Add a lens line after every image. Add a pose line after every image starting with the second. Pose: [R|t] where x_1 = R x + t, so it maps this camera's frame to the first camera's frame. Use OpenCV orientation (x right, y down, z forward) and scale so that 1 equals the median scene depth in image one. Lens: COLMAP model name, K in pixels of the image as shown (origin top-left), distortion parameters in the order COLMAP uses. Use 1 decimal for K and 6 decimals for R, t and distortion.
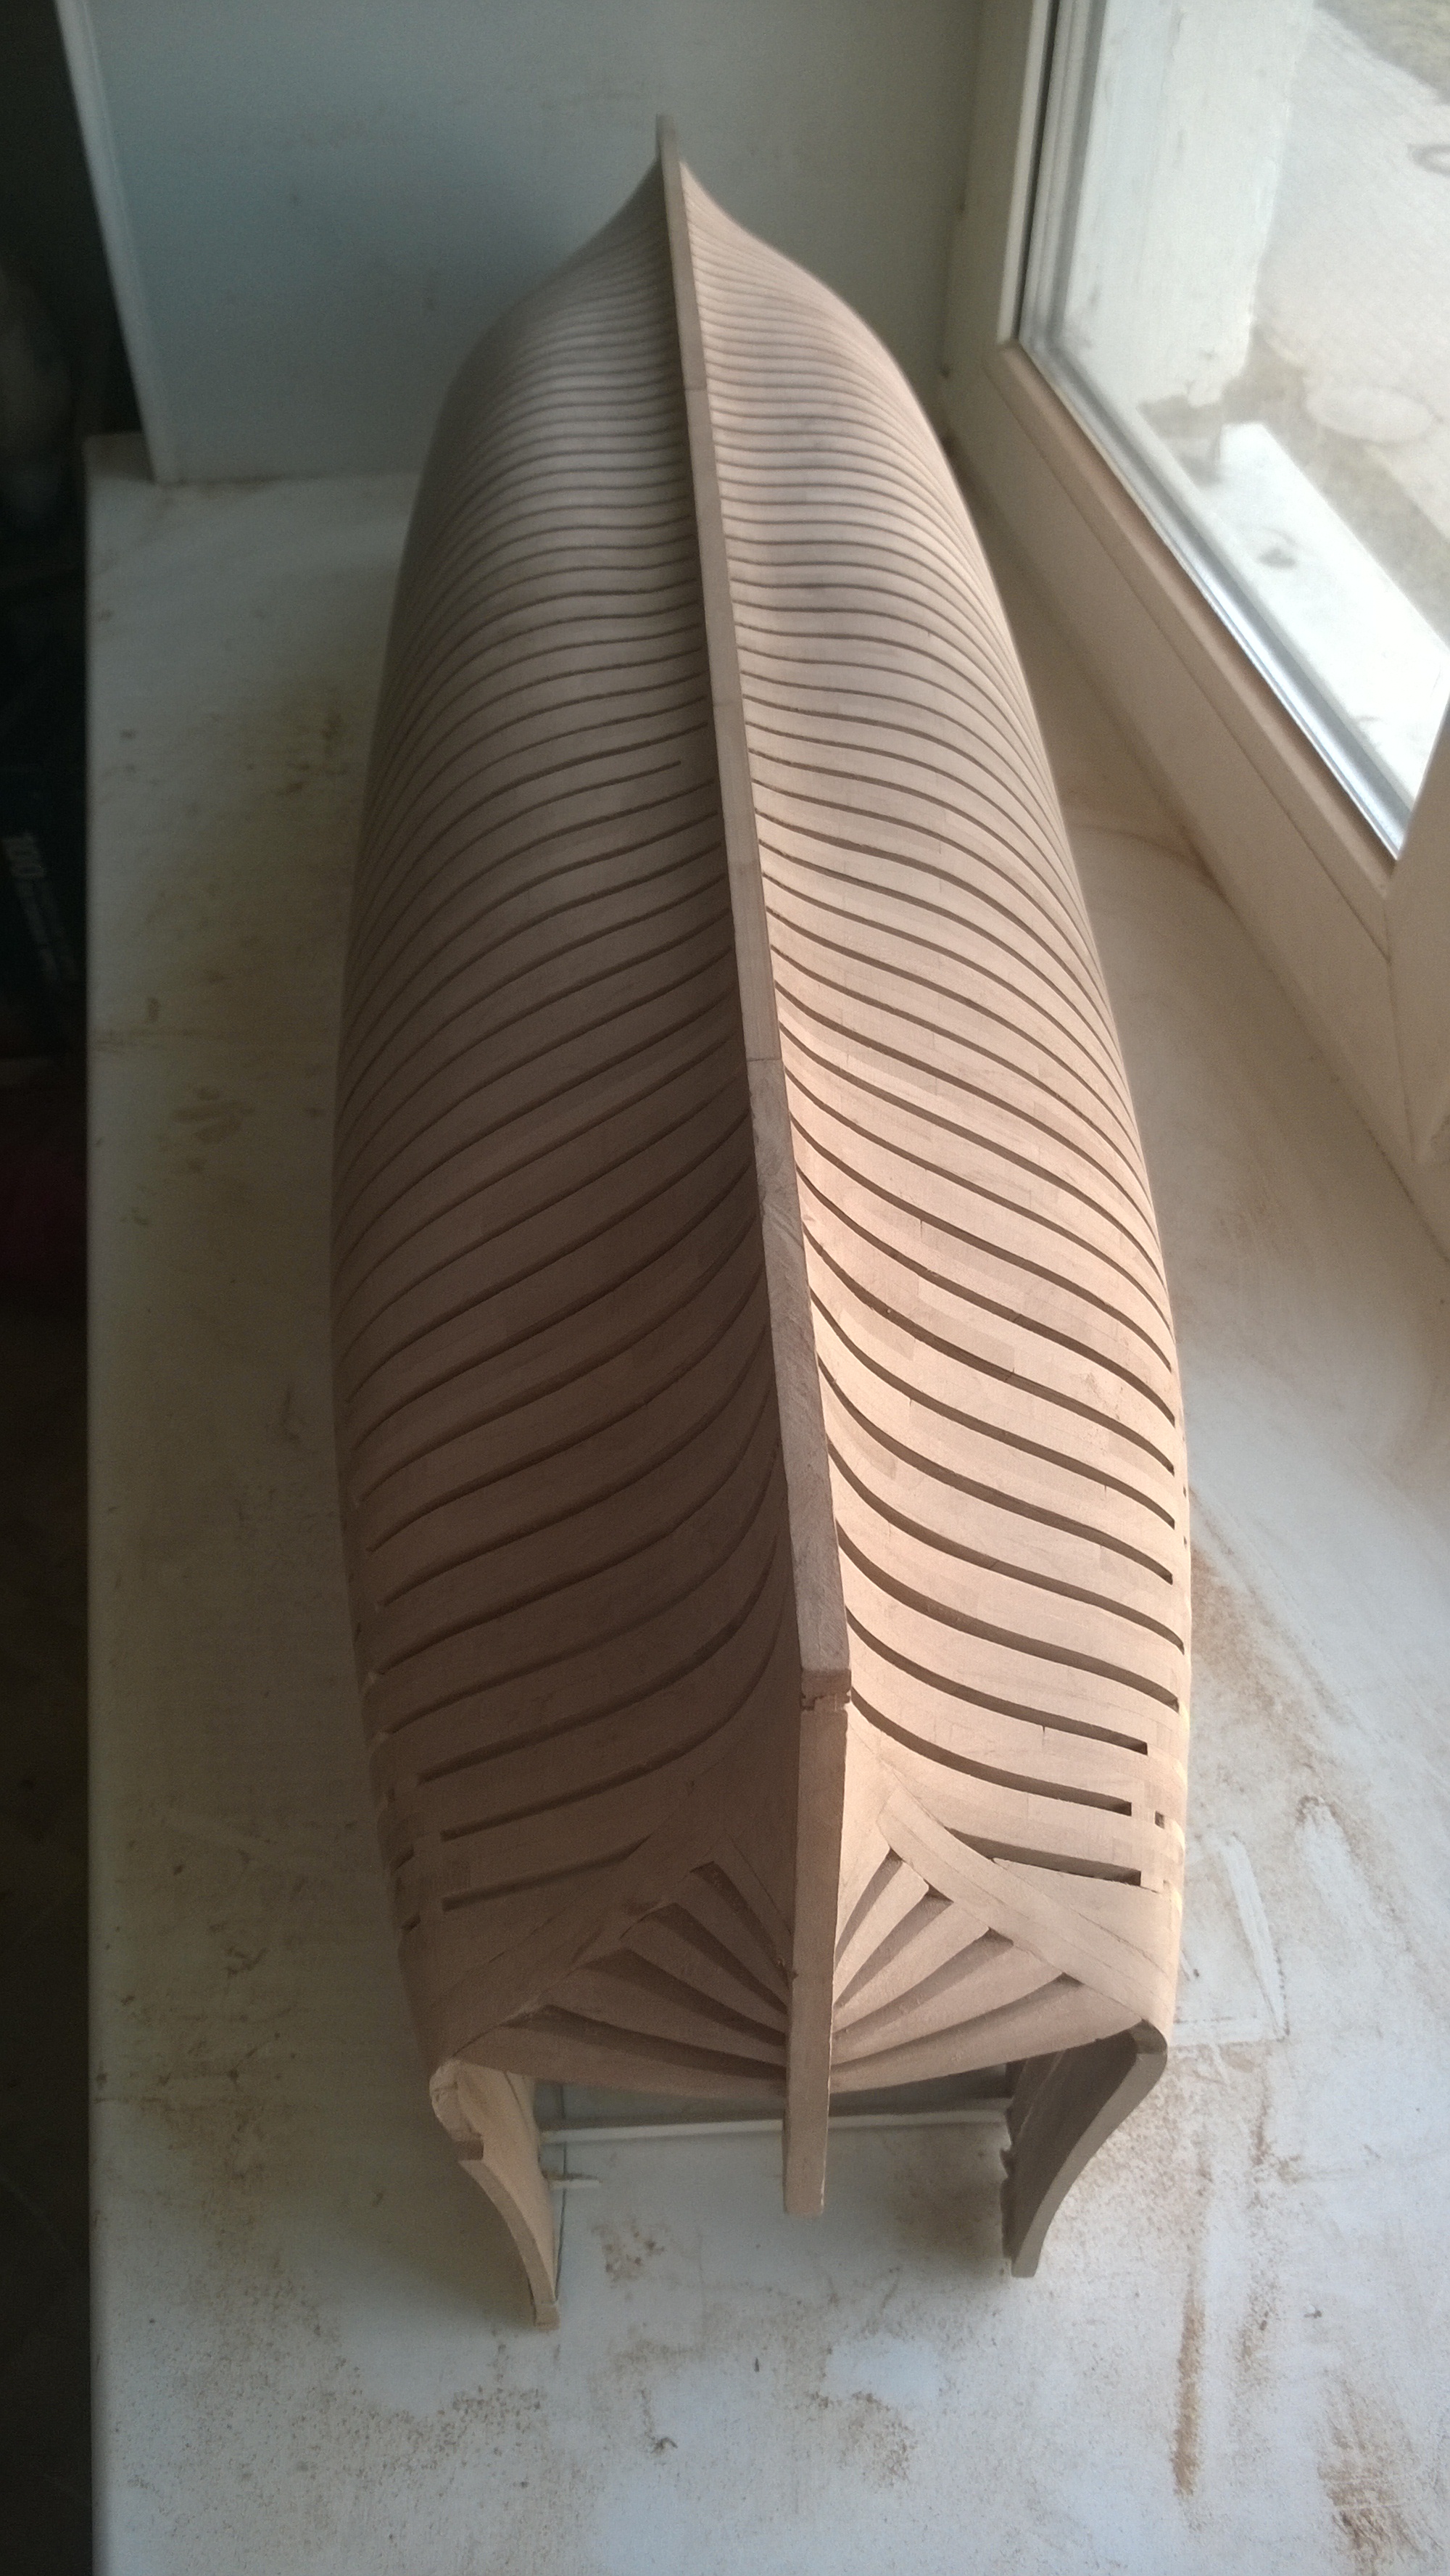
lens RADIAL K [[1983.9, 0, 718.9], [0, 1983.9, 1292.2], [0, 0, 1]] dist [0.003142, -0.026116]
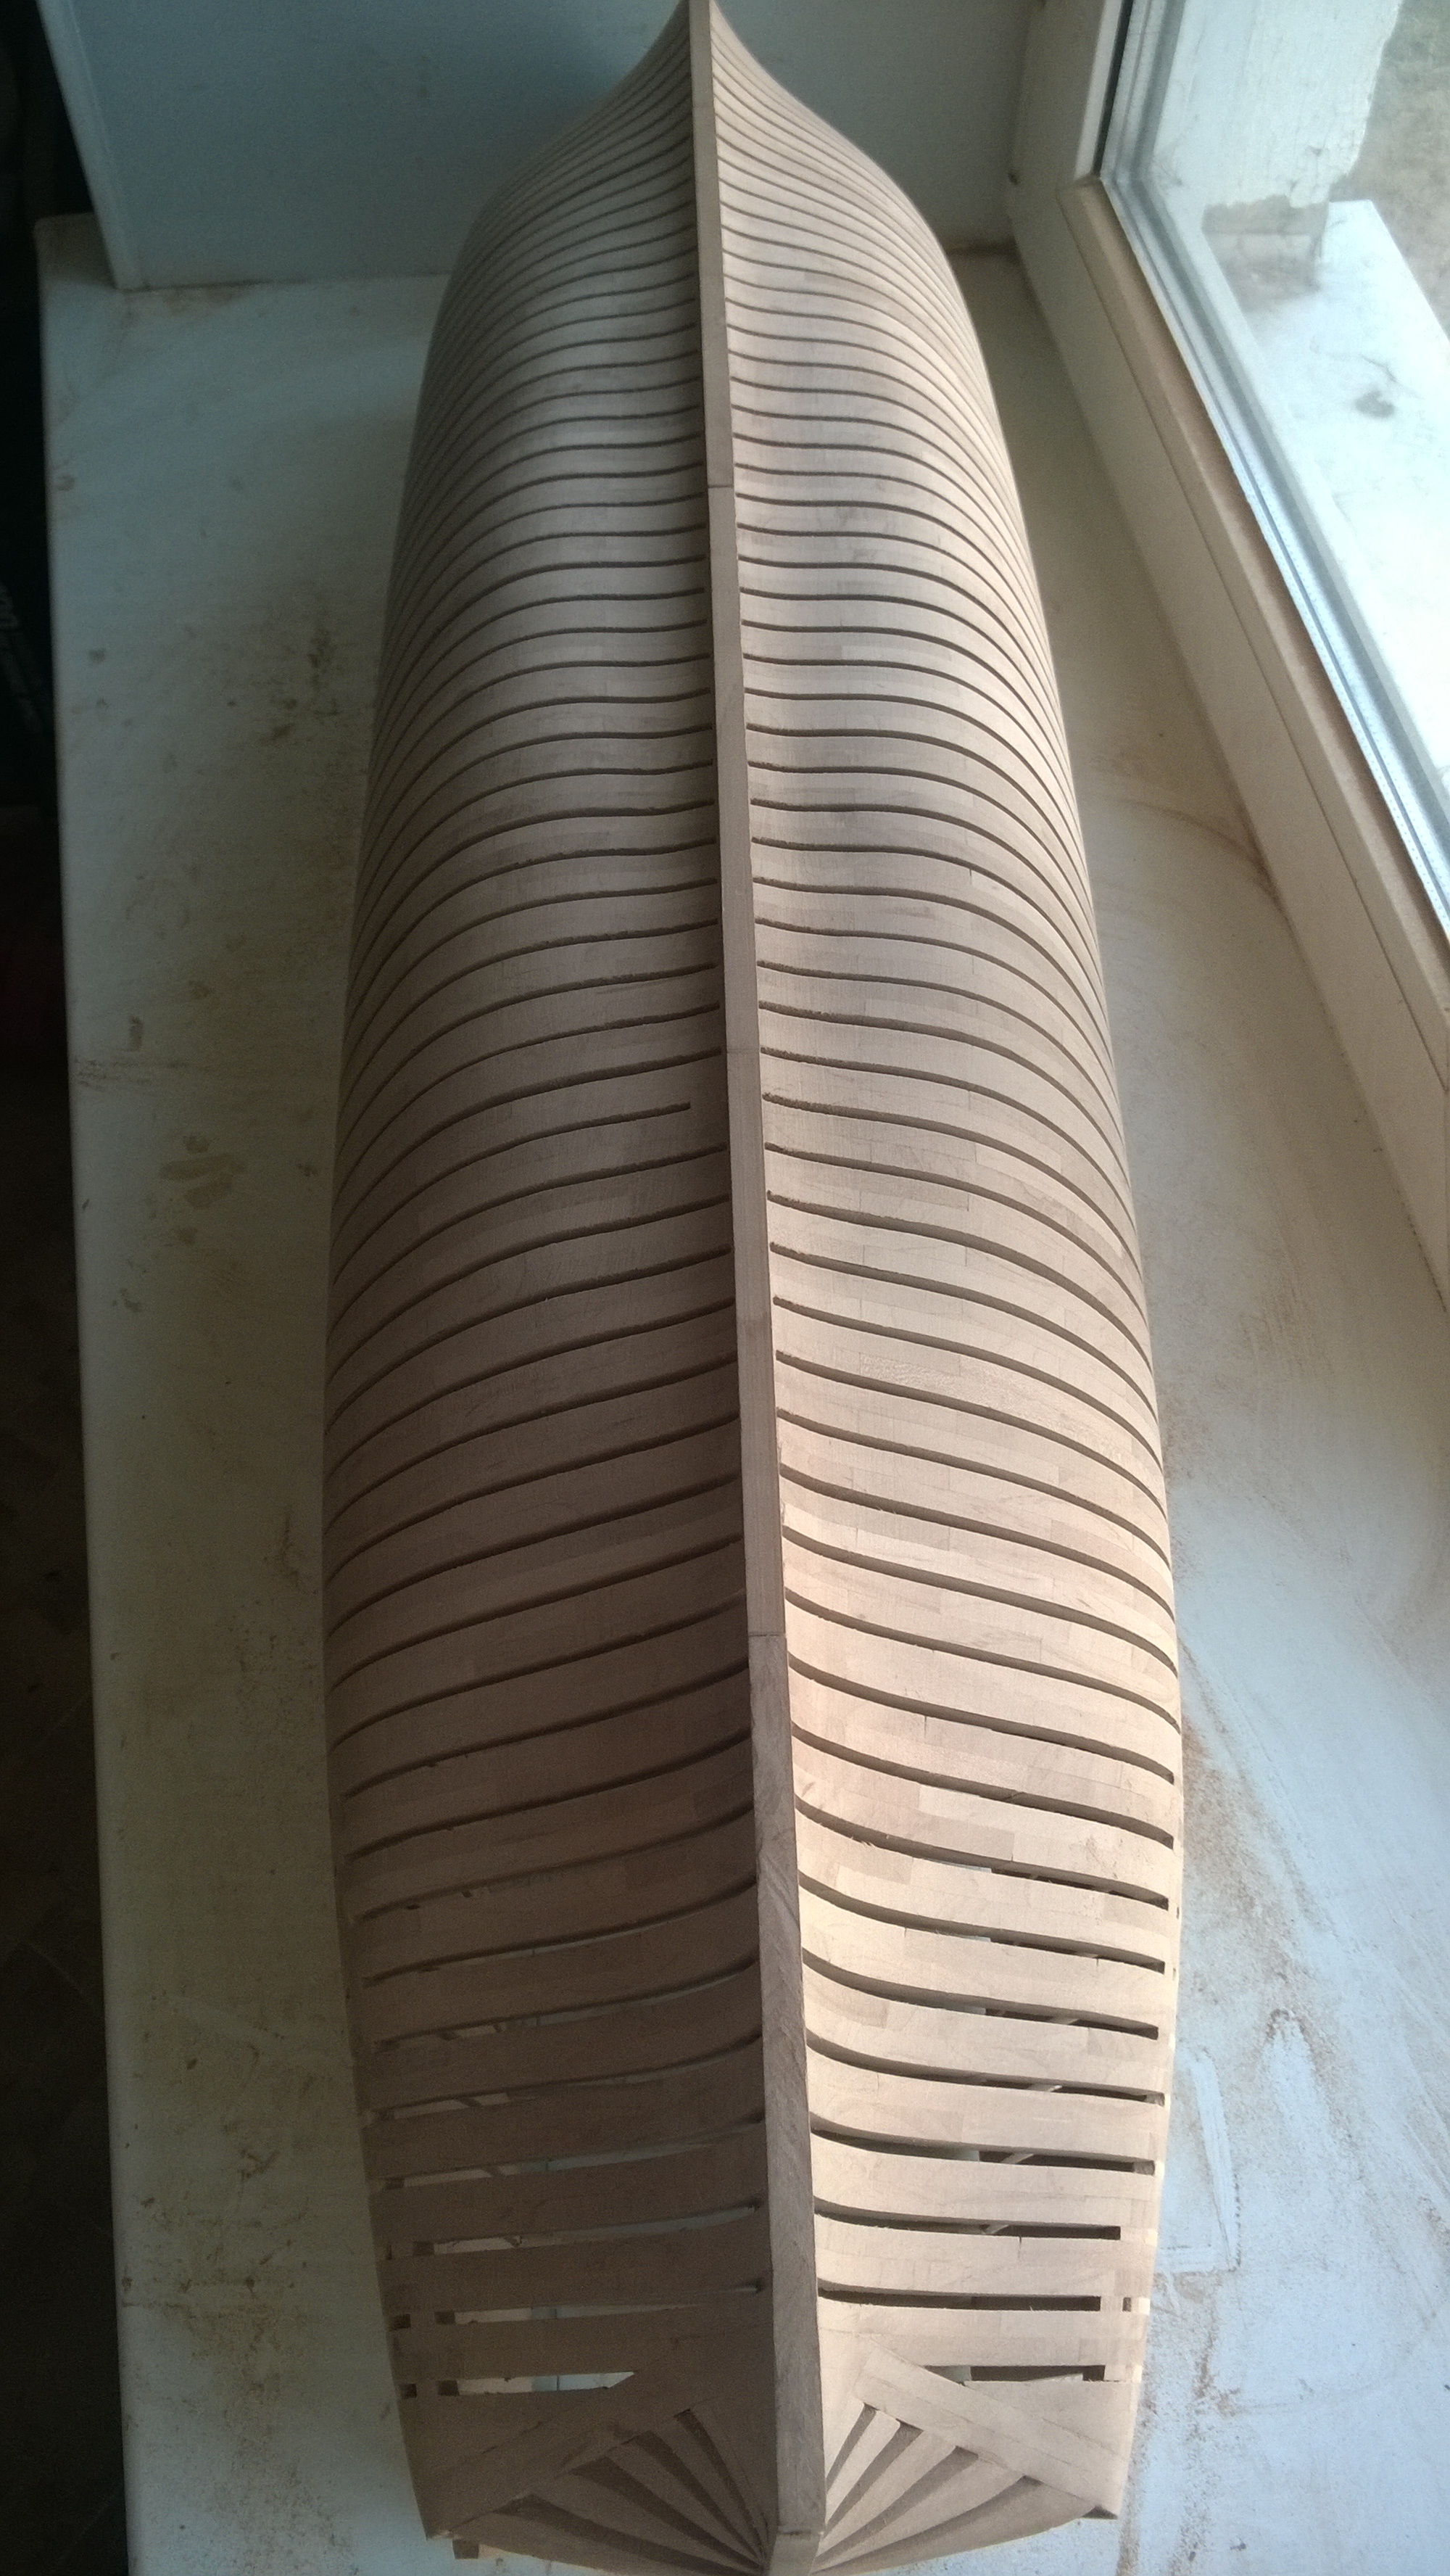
lens RADIAL K [[1970.4, 0, 712.3], [0, 1970.4, 1294.1], [0, 0, 1]] dist [0.013004, -0.043239]
pose [[0.999680, 0.024350, -0.006857, -0.000650], [-0.022150, 0.973465, 0.227761, -0.371787], [0.012221, -0.227537, 0.973693, 0.087910]]
